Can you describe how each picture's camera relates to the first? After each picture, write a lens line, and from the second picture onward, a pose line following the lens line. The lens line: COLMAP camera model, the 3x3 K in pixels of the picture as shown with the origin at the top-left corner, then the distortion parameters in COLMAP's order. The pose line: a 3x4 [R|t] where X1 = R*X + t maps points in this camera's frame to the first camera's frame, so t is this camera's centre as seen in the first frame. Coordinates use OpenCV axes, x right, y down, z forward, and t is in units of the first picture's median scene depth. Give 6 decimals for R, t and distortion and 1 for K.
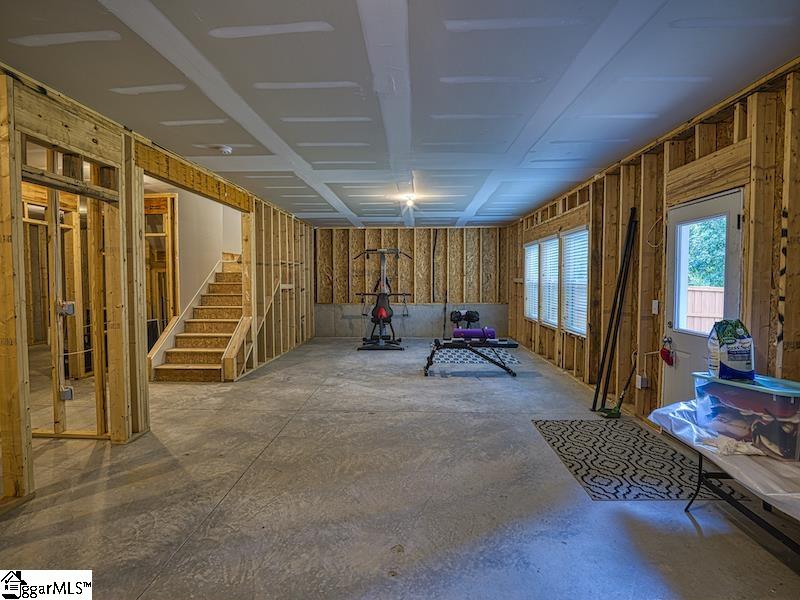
lens RADIAL K [[401.4, 0, 402.7], [0, 401.4, 298.2], [0, 0, 1]] dist [-0.025502, 0.003731]
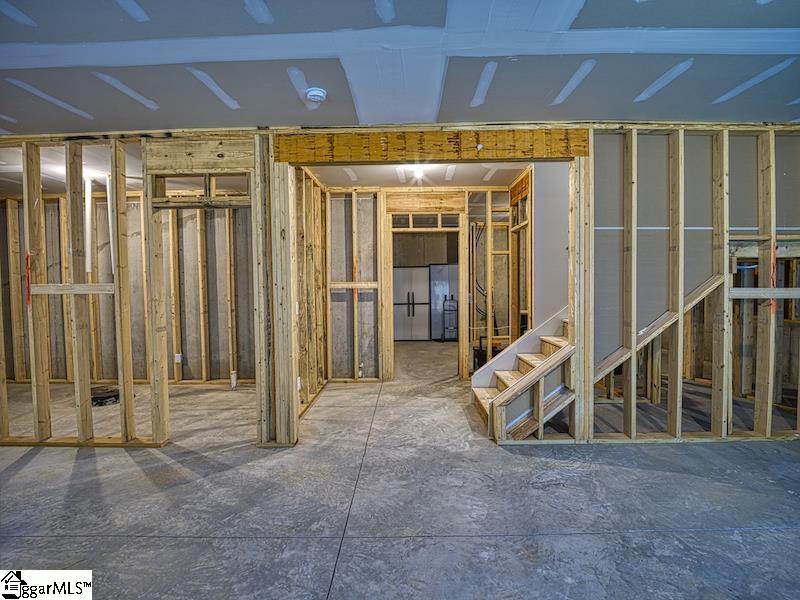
lens RADIAL K [[401.4, 0, 403.3], [0, 401.4, 296.0], [0, 0, 1]] dist [-0.025502, 0.003731]
pose [[0.022194, 0.037530, -0.999049, 0.307803], [-0.035705, 0.998687, 0.036723, -0.064912], [0.999116, 0.034856, 0.023505, 1.353394]]
